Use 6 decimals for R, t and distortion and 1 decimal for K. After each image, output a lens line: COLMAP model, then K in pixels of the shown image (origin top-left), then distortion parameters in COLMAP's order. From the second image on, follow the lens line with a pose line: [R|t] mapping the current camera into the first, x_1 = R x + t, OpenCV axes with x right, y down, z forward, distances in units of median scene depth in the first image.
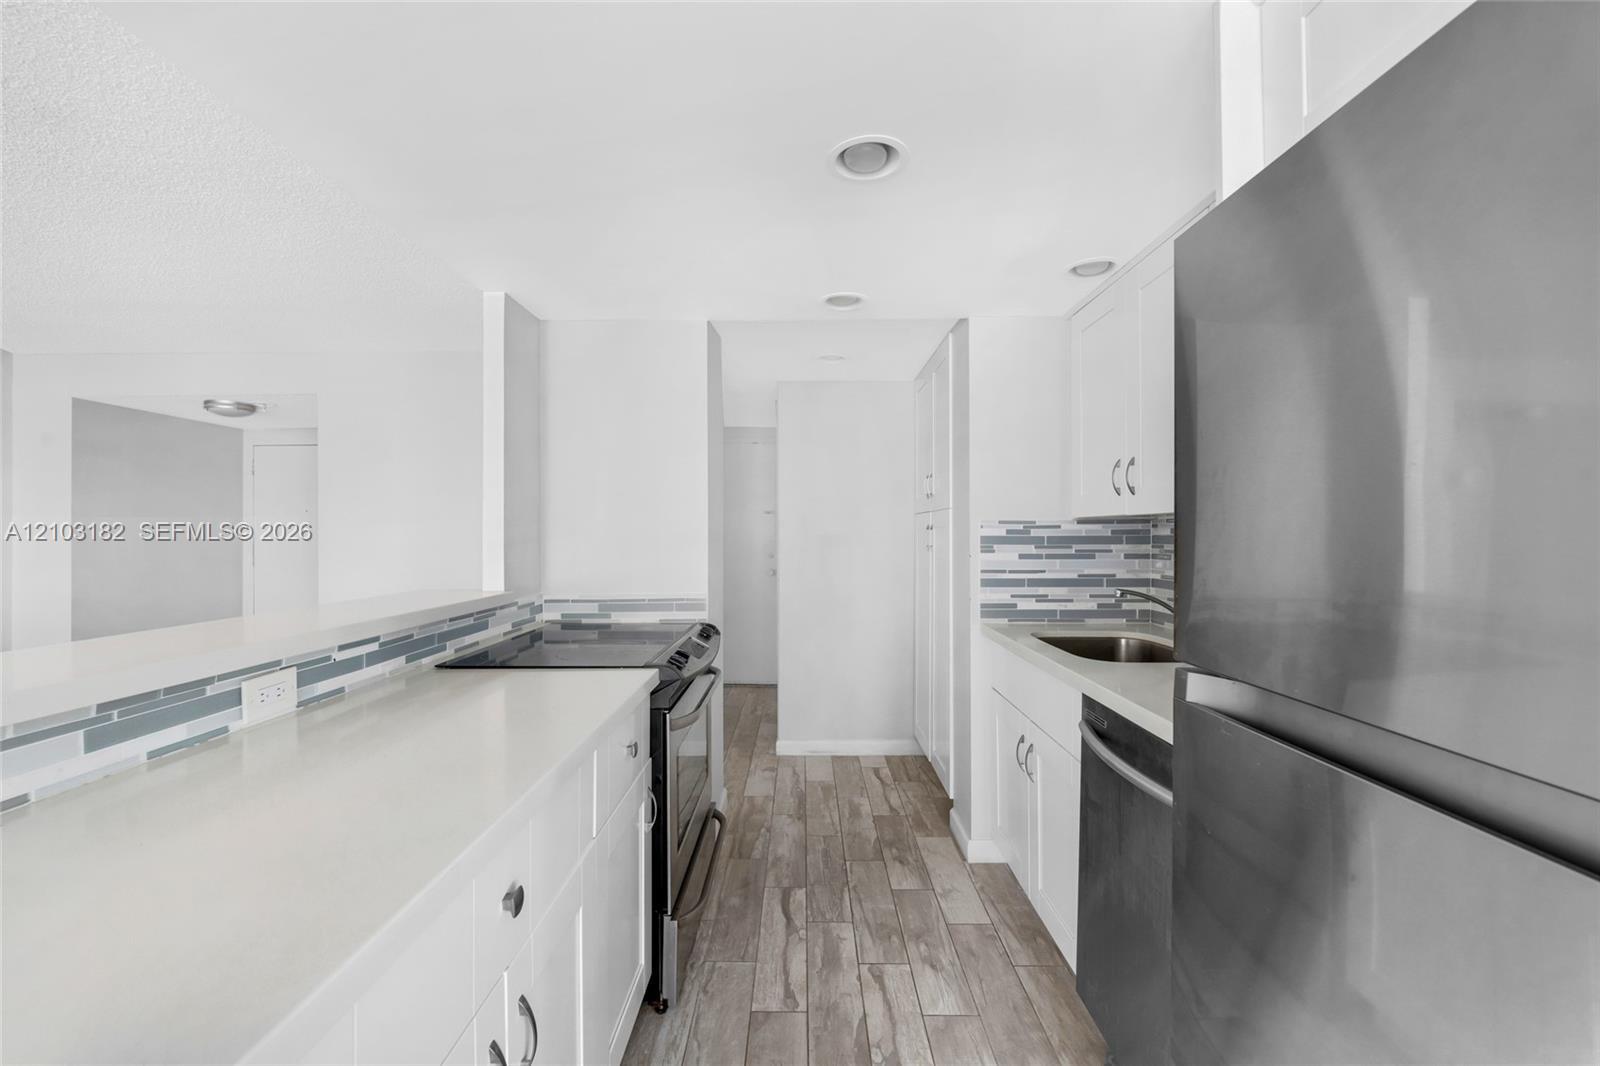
lens RADIAL K [[653.1, 0, 786.1], [0, 653.1, 532.1], [0, 0, 1]] dist [-0.002518, -0.001387]
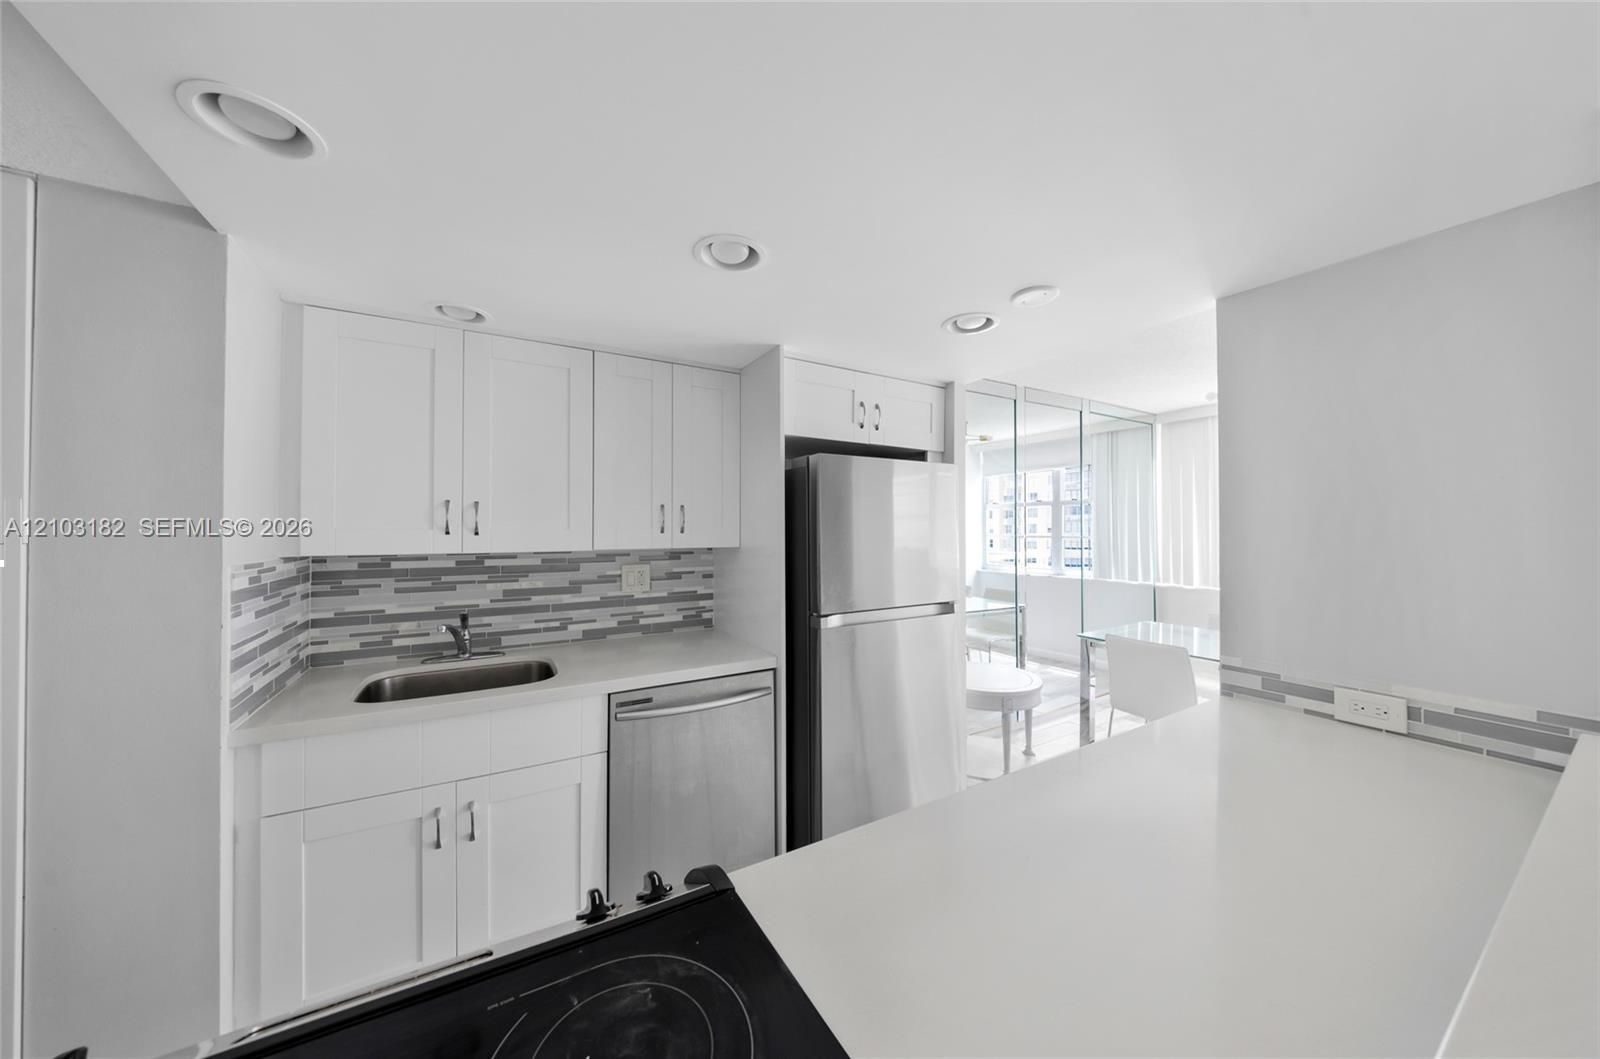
lens RADIAL K [[517.7, 0, 791.4], [0, 517.7, 525.2], [0, 0, 1]] dist [-0.007574, -0.000454]
pose [[-0.527167, 0.008531, 0.849719, -0.399428], [0.001841, 0.999959, -0.008898, -0.051734], [-0.849760, -0.003126, -0.527161, 0.803523]]
